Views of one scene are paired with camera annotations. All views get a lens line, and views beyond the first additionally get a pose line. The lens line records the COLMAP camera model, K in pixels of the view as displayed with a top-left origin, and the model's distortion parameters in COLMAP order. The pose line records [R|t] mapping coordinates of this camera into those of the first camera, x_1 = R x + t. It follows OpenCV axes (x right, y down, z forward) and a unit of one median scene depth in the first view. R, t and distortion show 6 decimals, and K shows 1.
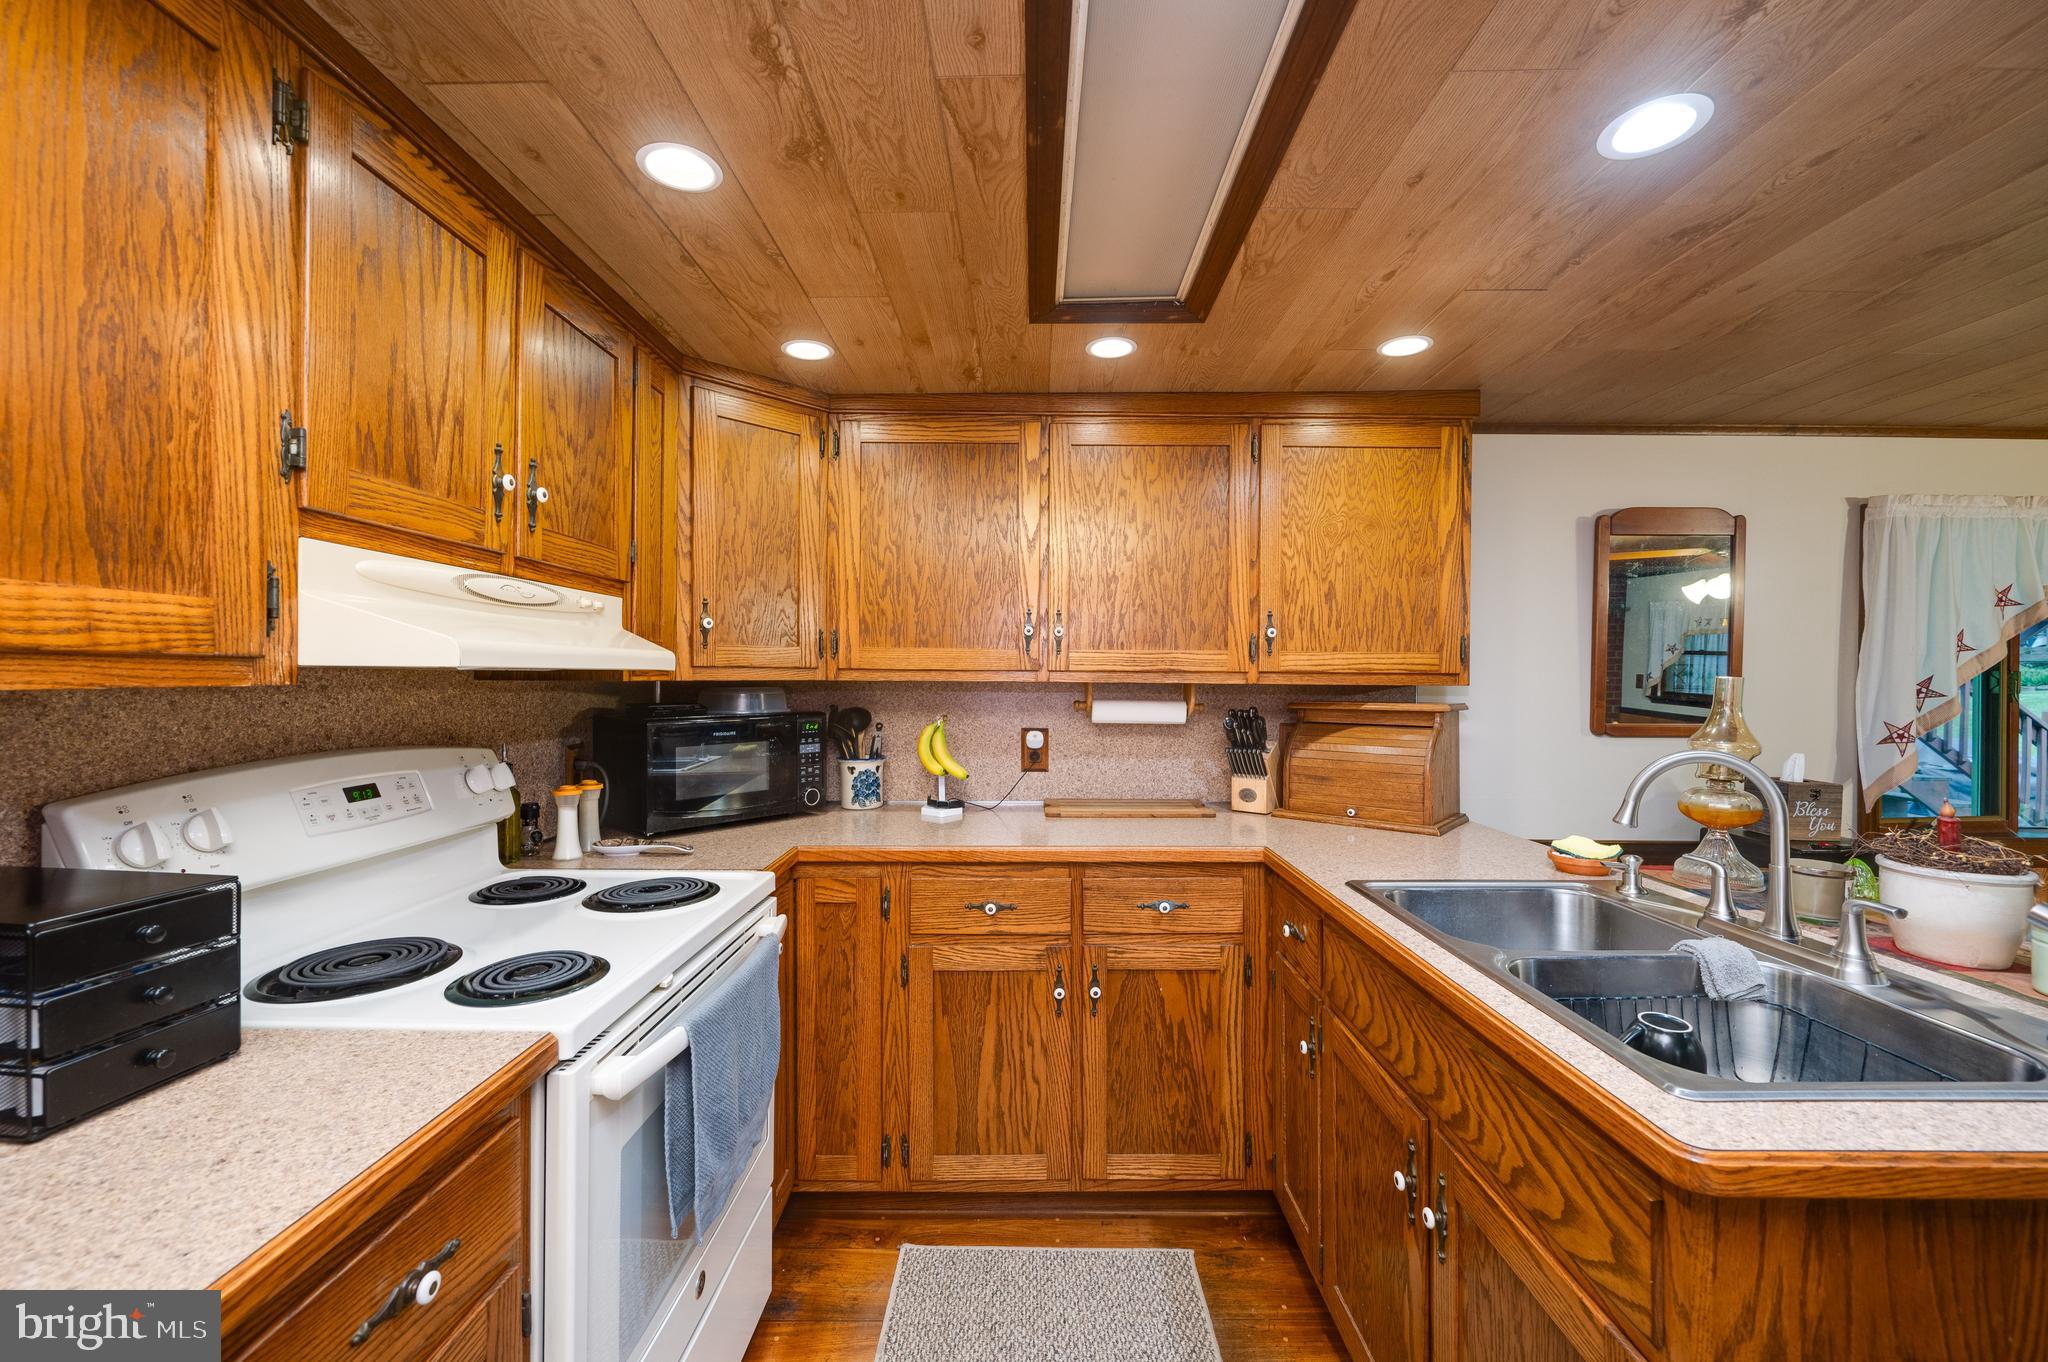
lens RADIAL K [[807.9, 0, 1036.7], [0, 807.9, 677.6], [0, 0, 1]] dist [-0.001084, 0.000087]
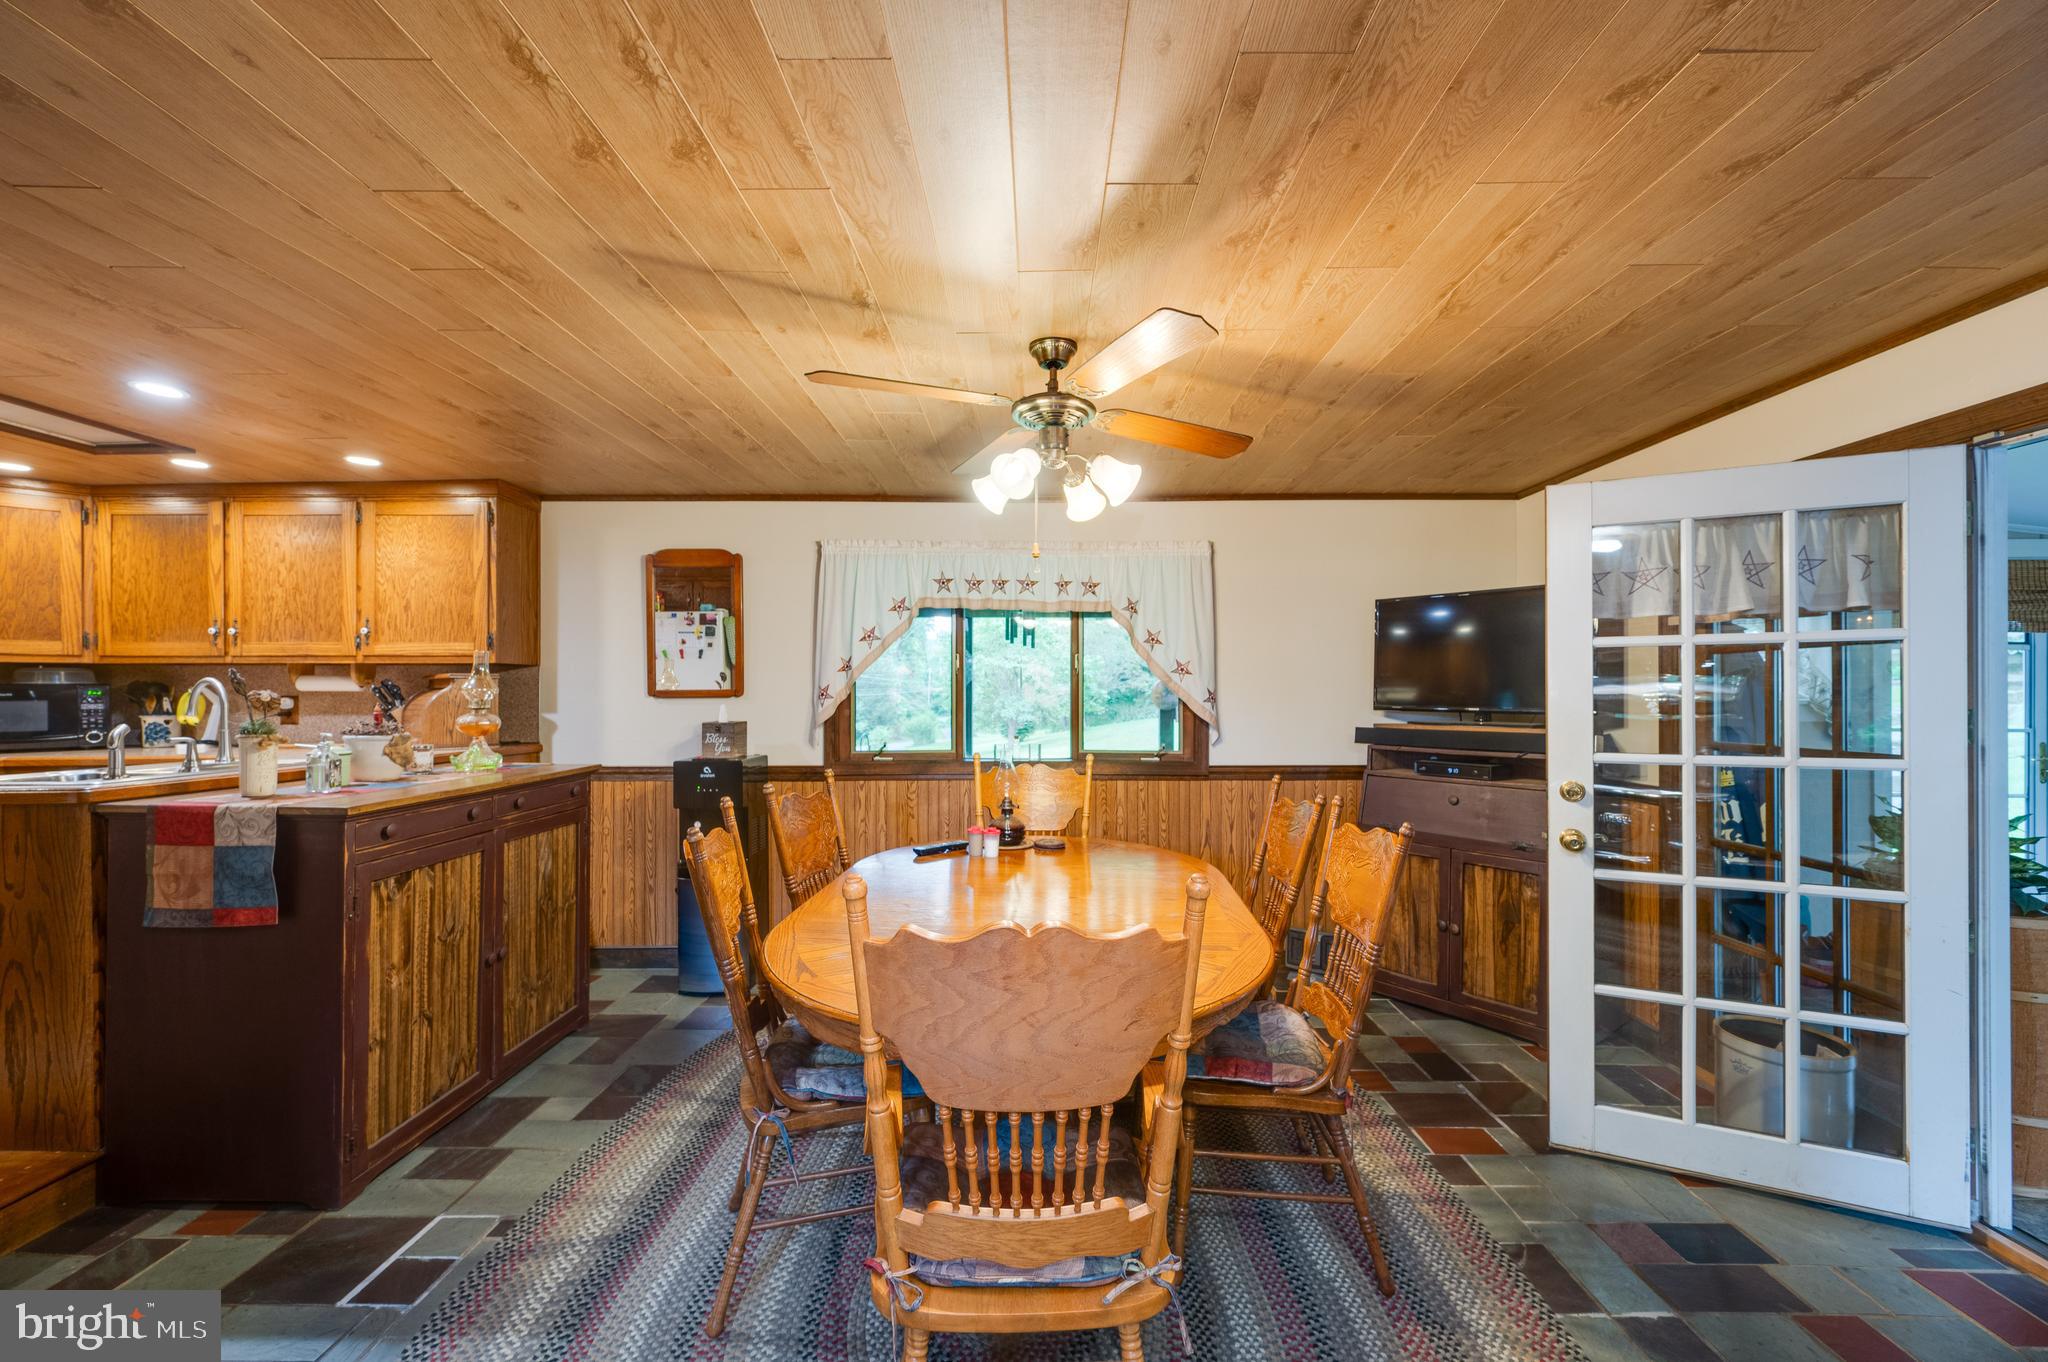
lens RADIAL K [[807.9, 0, 1043.1], [0, 807.9, 690.6], [0, 0, 1]] dist [-0.001084, 0.000087]
pose [[0.999910, -0.009147, 0.009786, 1.777071], [0.009213, 0.999935, -0.006740, 0.094504], [-0.009724, 0.006829, 0.999929, -0.676136]]
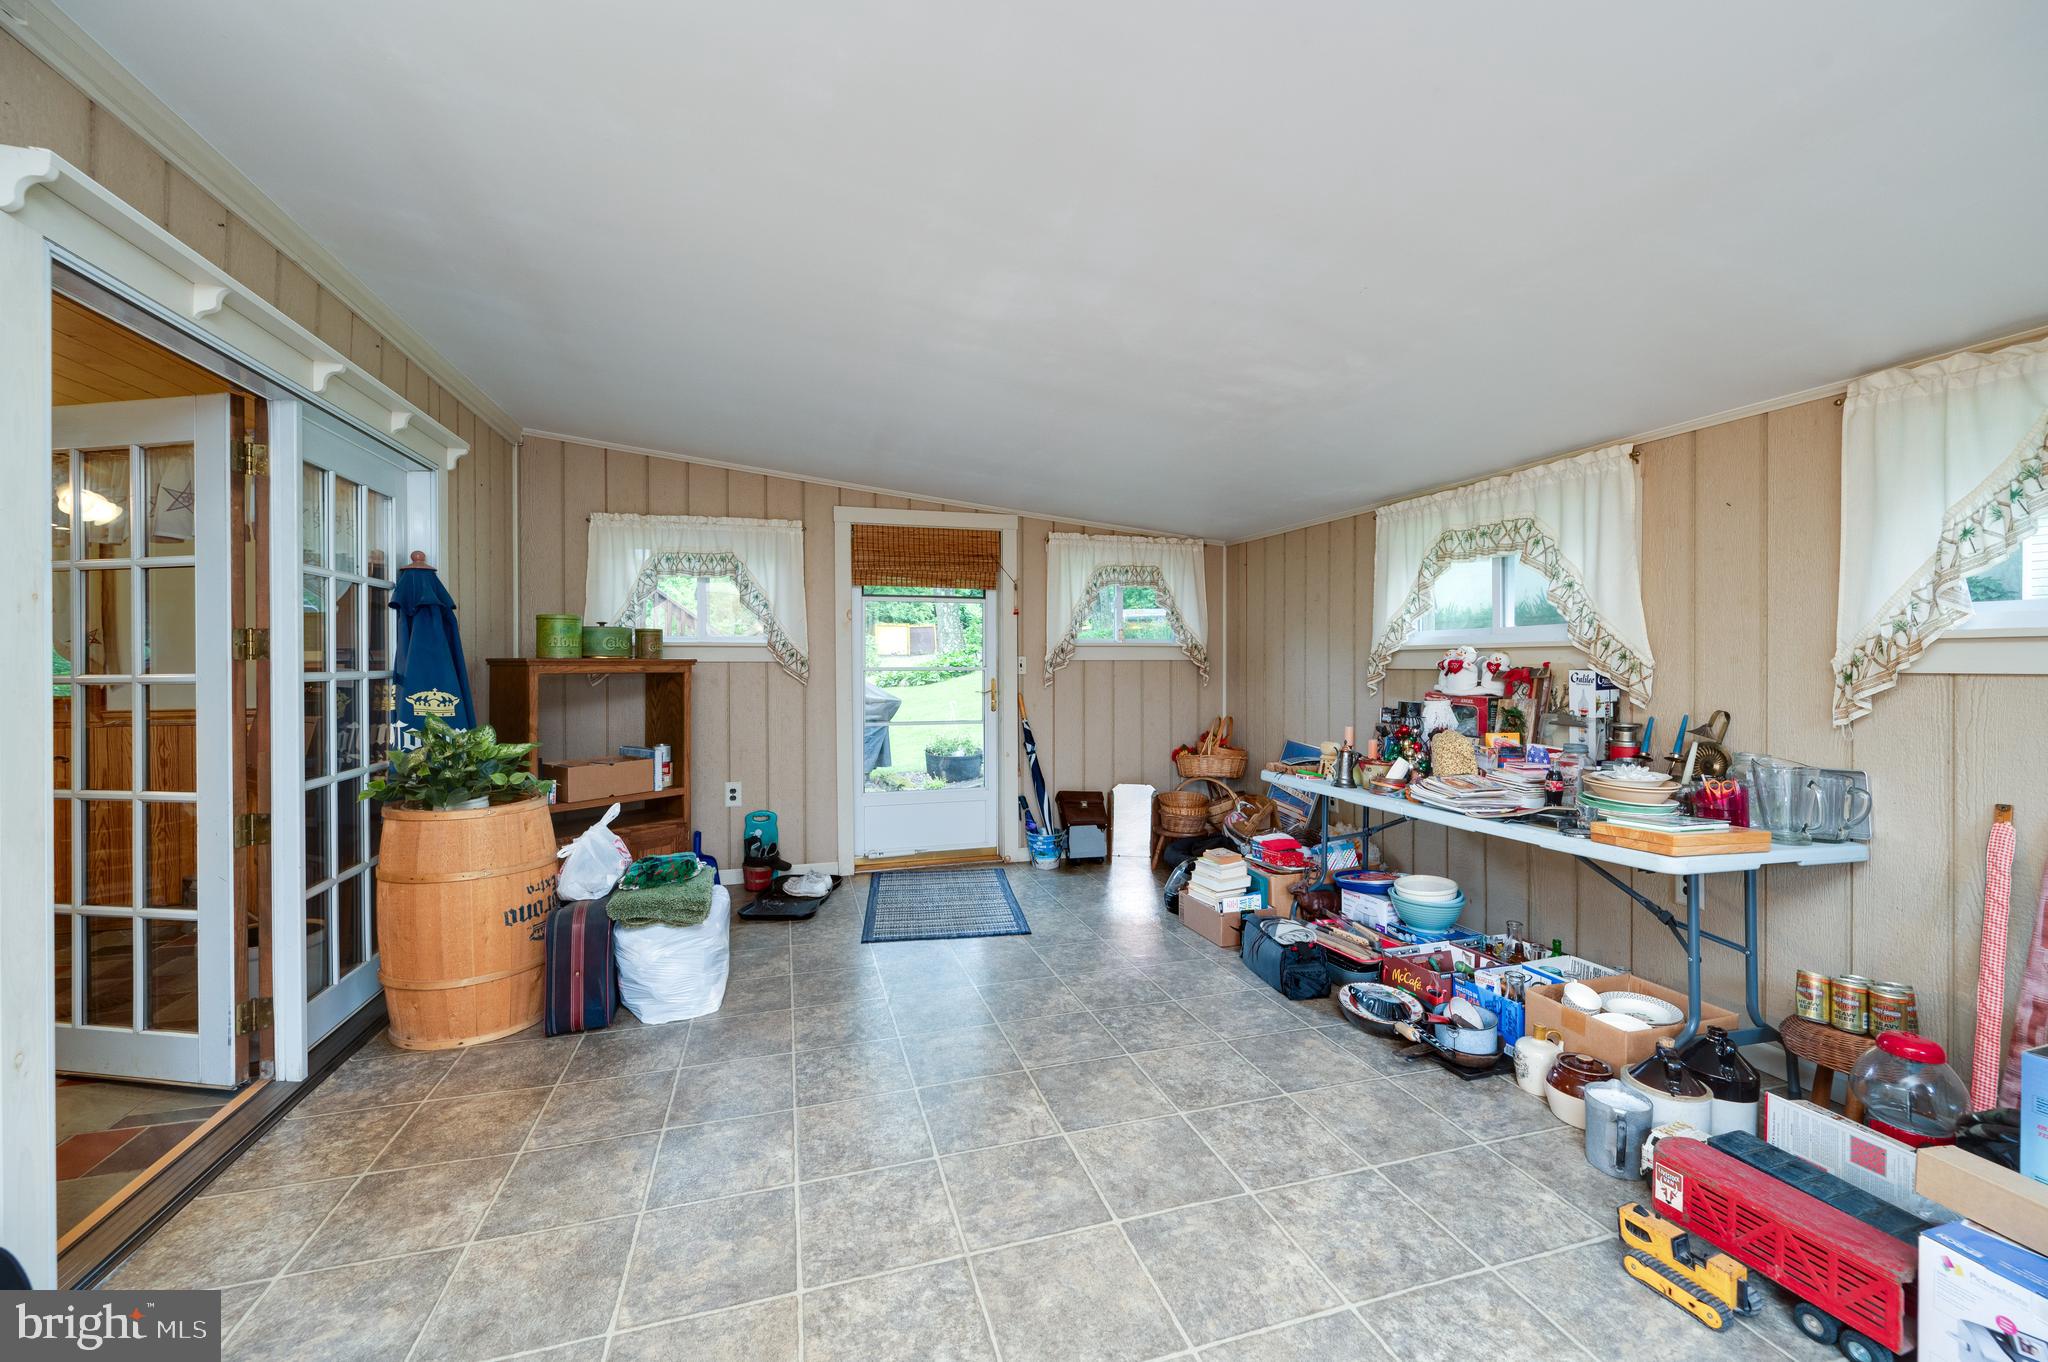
lens RADIAL K [[807.9, 0, 1016.4], [0, 807.9, 675.7], [0, 0, 1]] dist [-0.001084, 0.000087]
pose [[0.956632, -0.014778, 0.290923, 3.522856], [0.013403, 0.999888, 0.006717, 0.186224], [-0.290989, -0.002526, 0.956723, -1.058925]]
